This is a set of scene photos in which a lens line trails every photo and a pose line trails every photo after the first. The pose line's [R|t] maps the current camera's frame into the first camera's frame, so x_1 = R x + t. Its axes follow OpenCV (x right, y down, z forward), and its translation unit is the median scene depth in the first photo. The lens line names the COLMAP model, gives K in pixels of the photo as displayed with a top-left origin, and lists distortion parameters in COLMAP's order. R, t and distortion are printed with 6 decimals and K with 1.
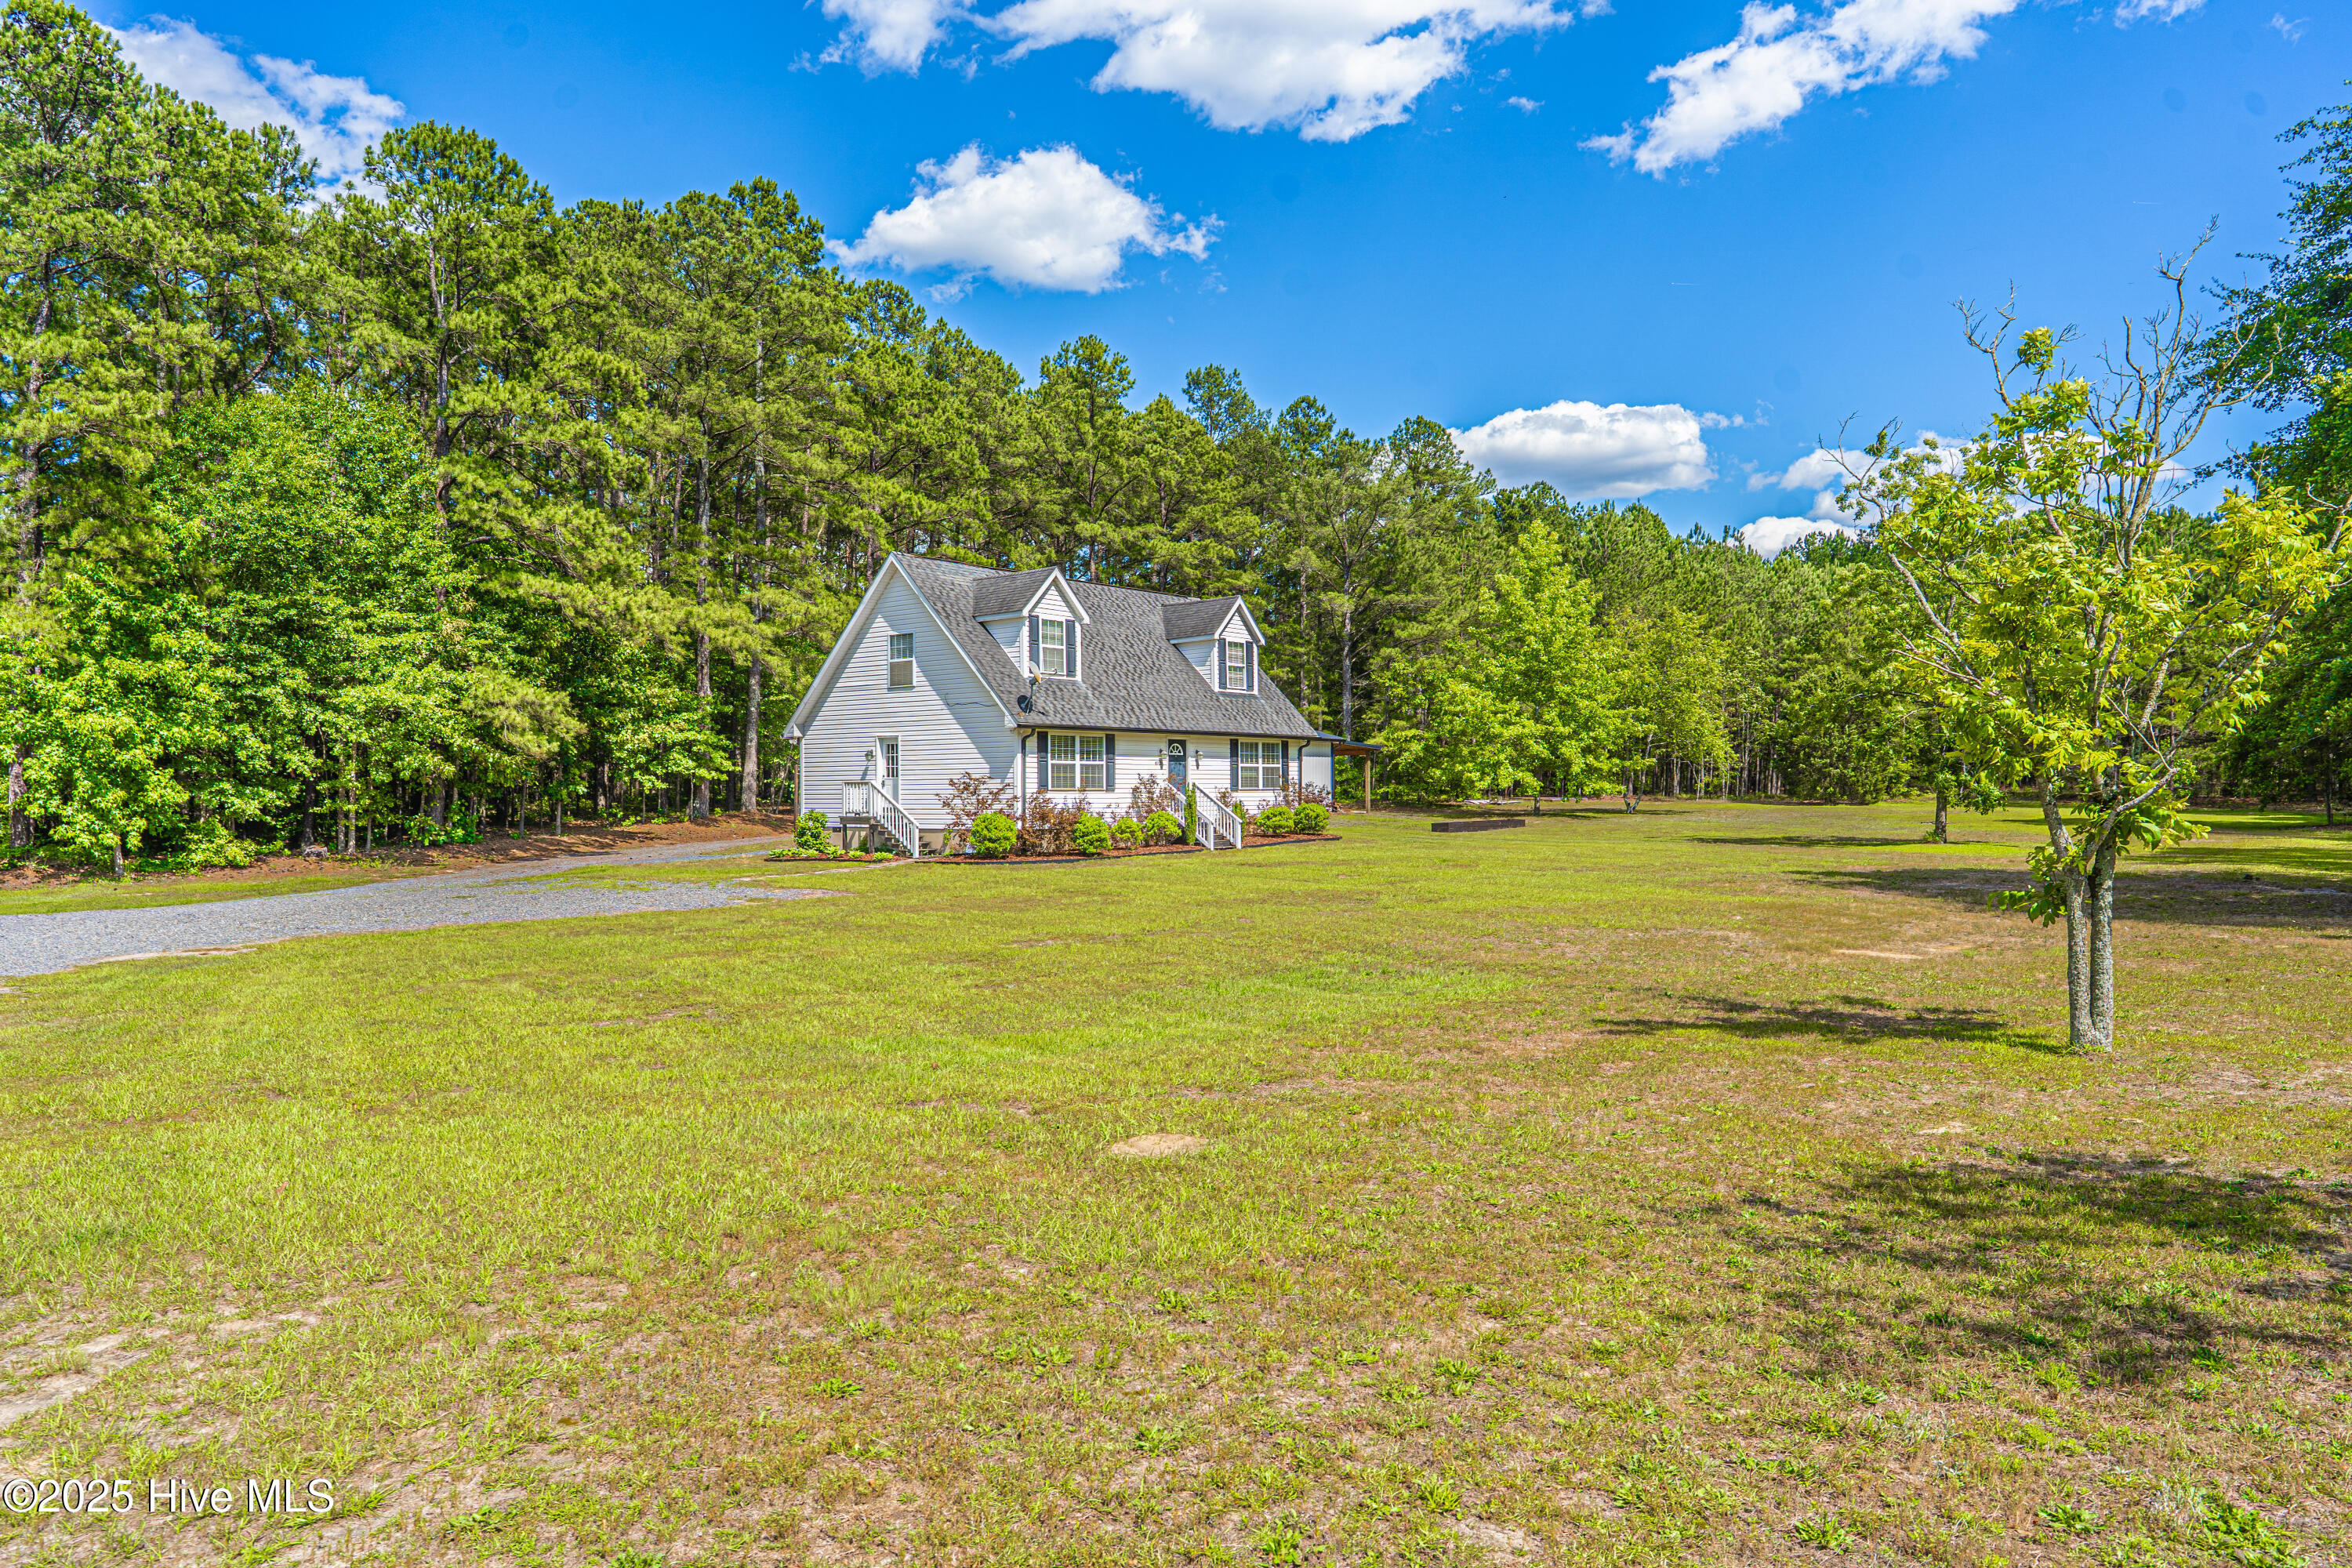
lens RADIAL K [[1598.3, 0, 1138.1], [0, 1598.3, 788.3], [0, 0, 1]] dist [-0.004342, -0.000211]
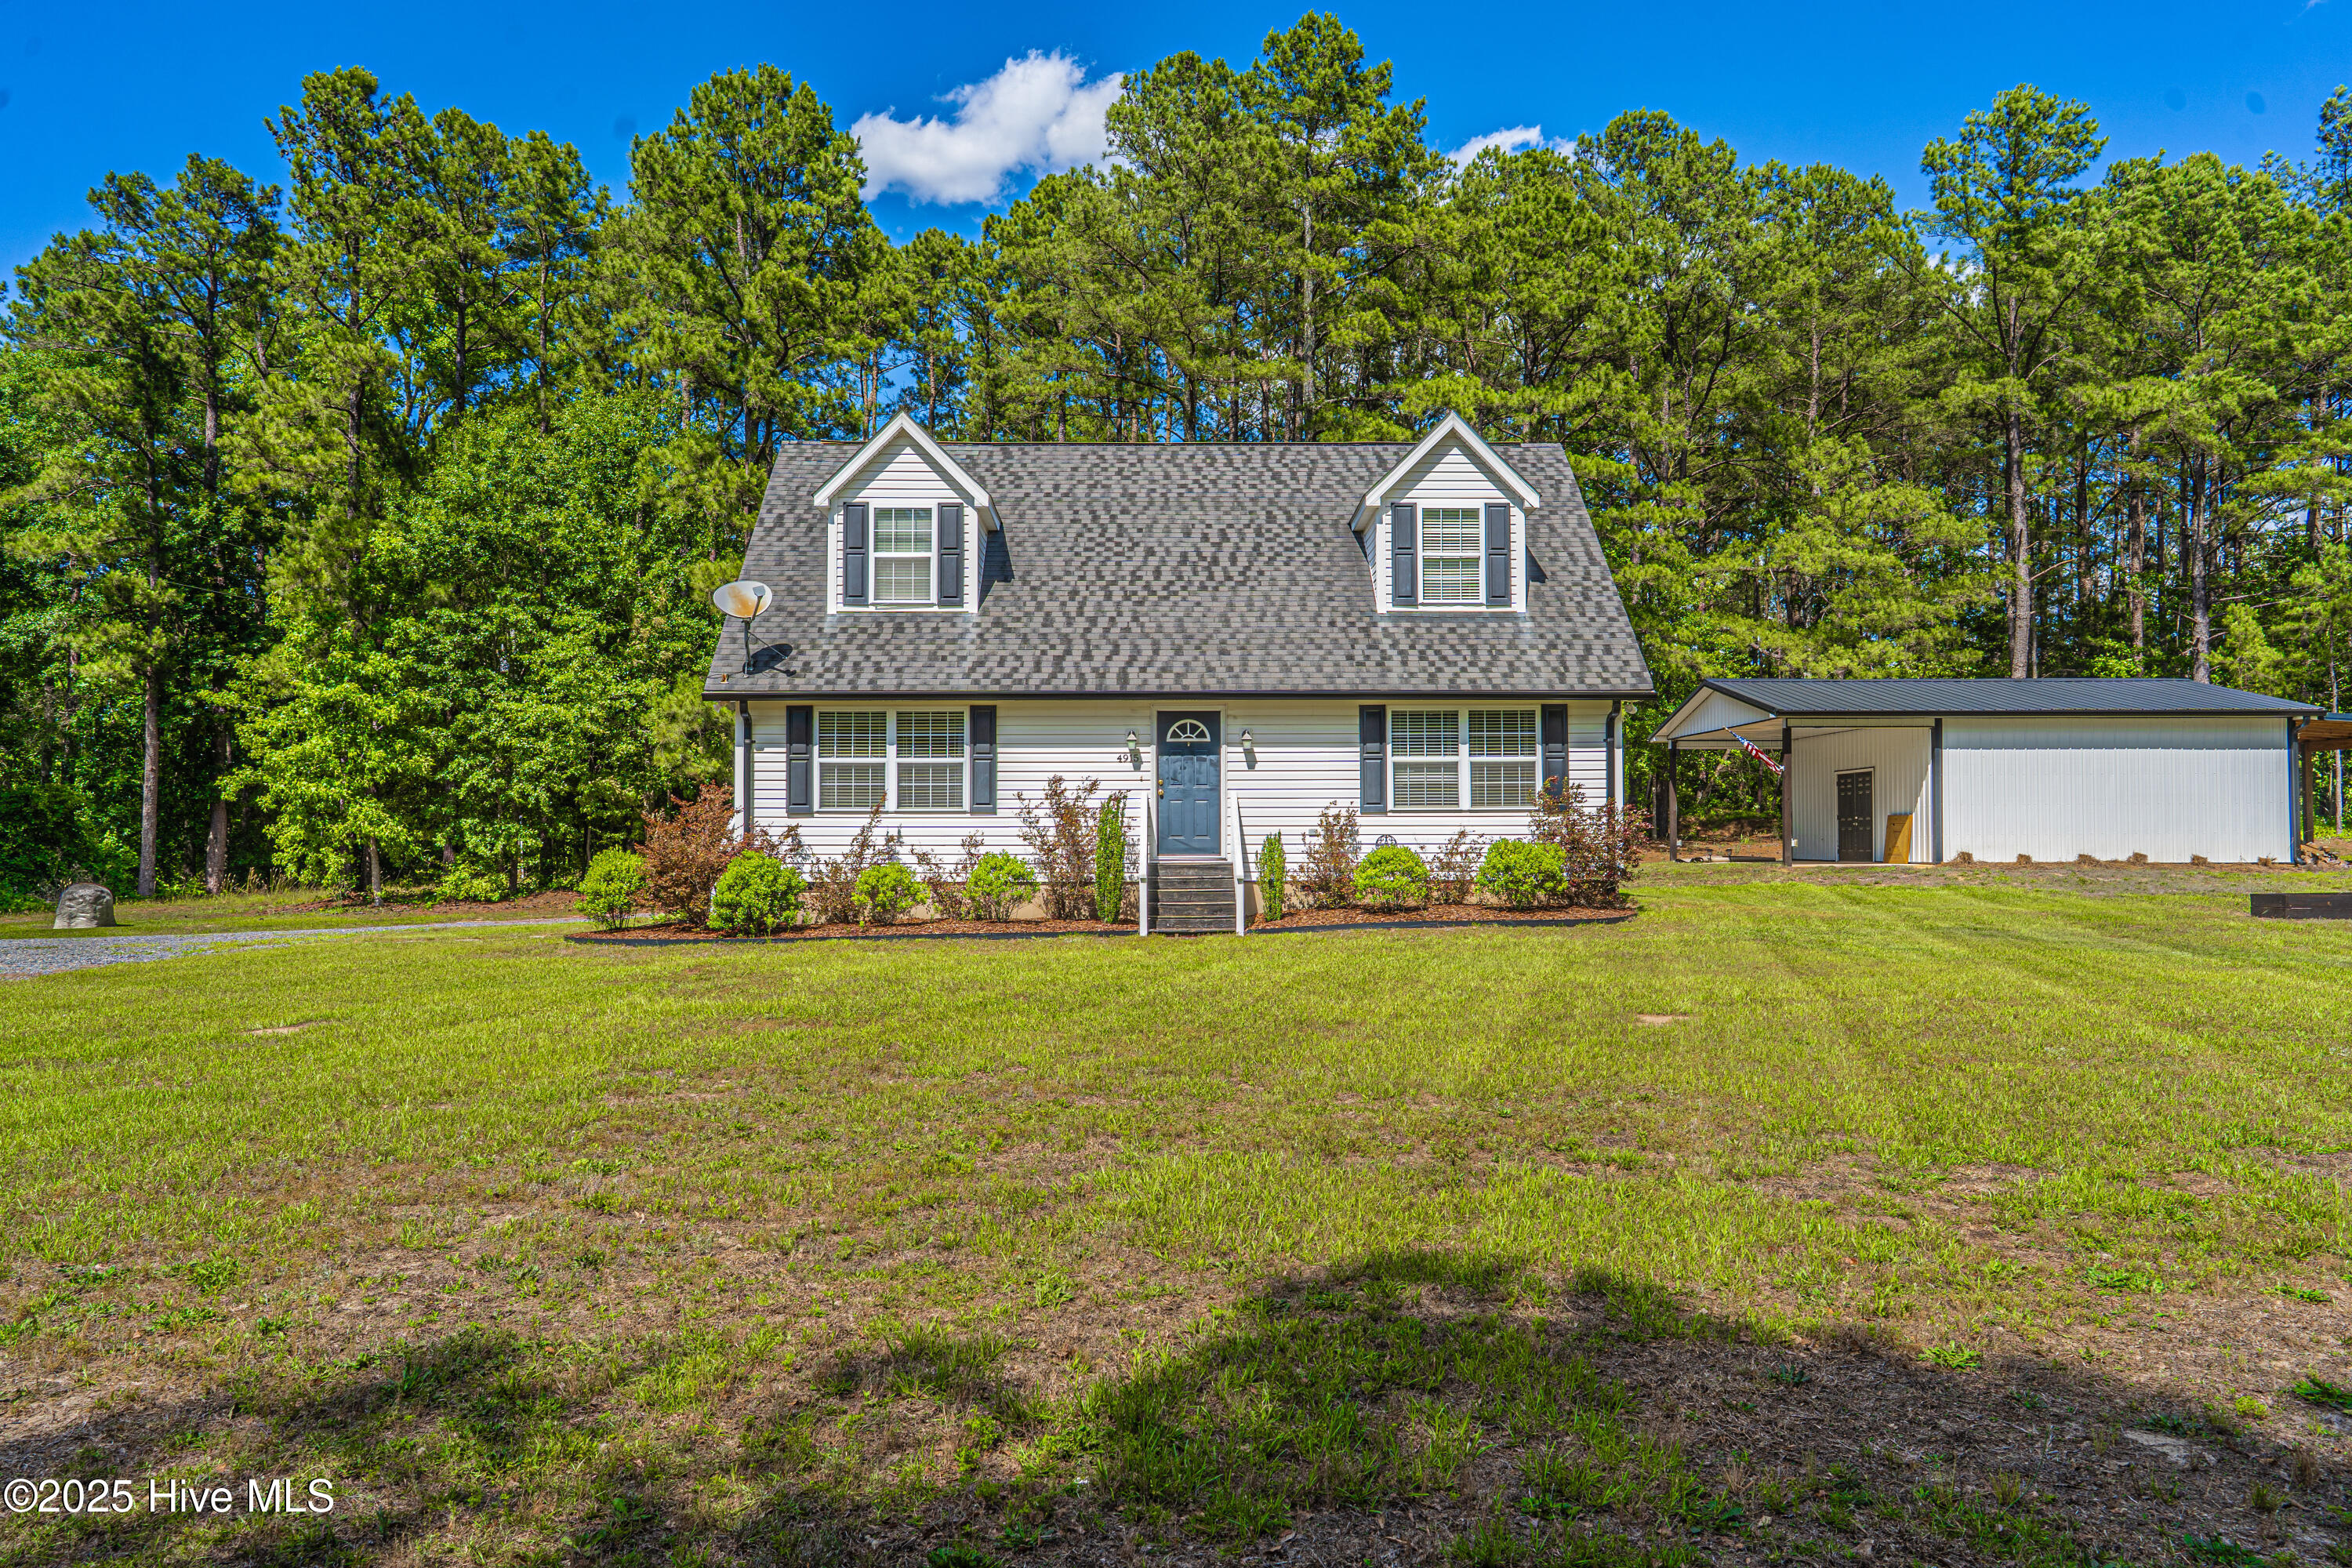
lens RADIAL K [[1776.6, 0, 1126.5], [0, 1776.6, 752.0], [0, 0, 1]] dist [-0.000045, 0.006293]
pose [[0.643057, -0.030554, -0.765208, 0.424727], [0.001203, 0.999243, -0.038888, 0.004080], [0.765817, 0.024087, 0.642607, 0.601558]]
